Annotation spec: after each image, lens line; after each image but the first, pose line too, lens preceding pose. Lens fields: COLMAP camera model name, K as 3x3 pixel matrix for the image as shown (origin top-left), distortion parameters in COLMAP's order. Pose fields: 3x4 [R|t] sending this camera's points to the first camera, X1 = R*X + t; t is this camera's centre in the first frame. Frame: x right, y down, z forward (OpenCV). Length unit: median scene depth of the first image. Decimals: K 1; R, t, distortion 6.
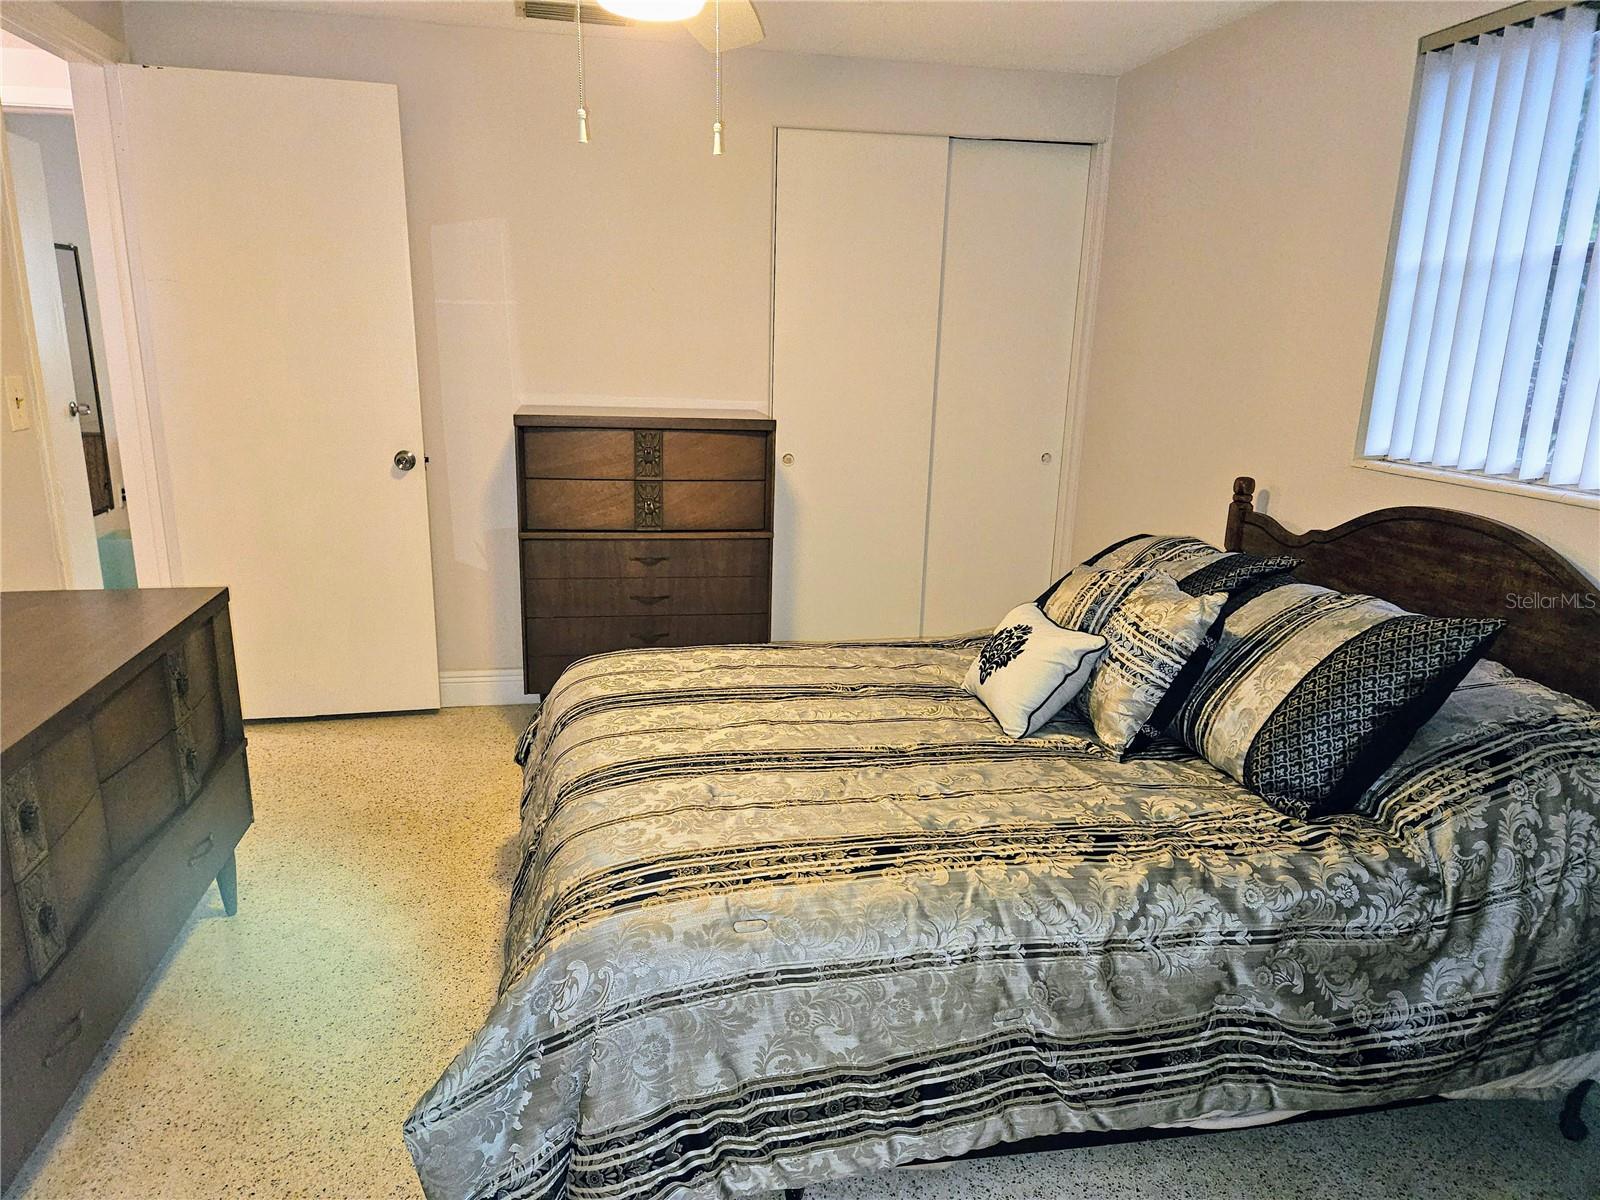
lens RADIAL K [[1068.3, 0, 795.1], [0, 1068.3, 601.4], [0, 0, 1]] dist [0.048825, -0.011583]
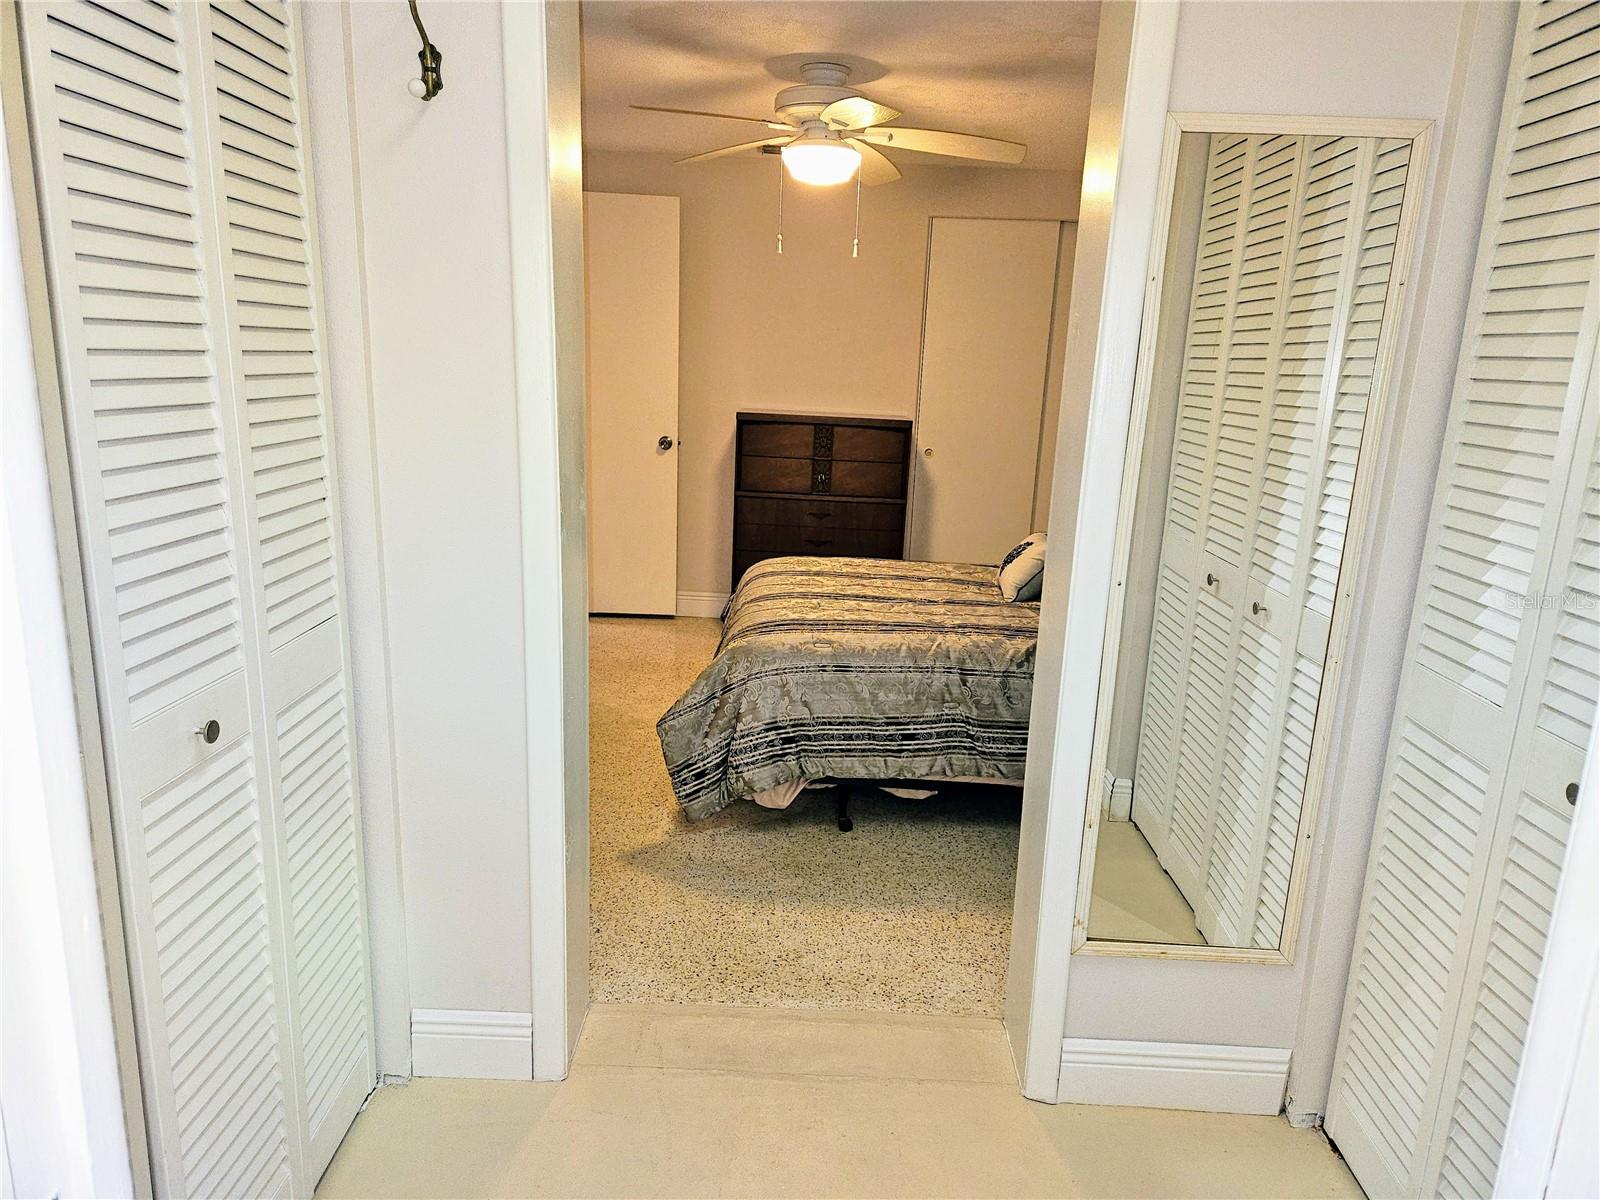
lens RADIAL K [[1068.3, 0, 800.9], [0, 1068.3, 600.2], [0, 0, 1]] dist [0.048825, -0.011583]
pose [[0.978166, 0.060348, -0.198868, 0.238906], [-0.066383, 0.997510, -0.023814, 0.201264], [0.196936, 0.036495, 0.979737, -0.755304]]
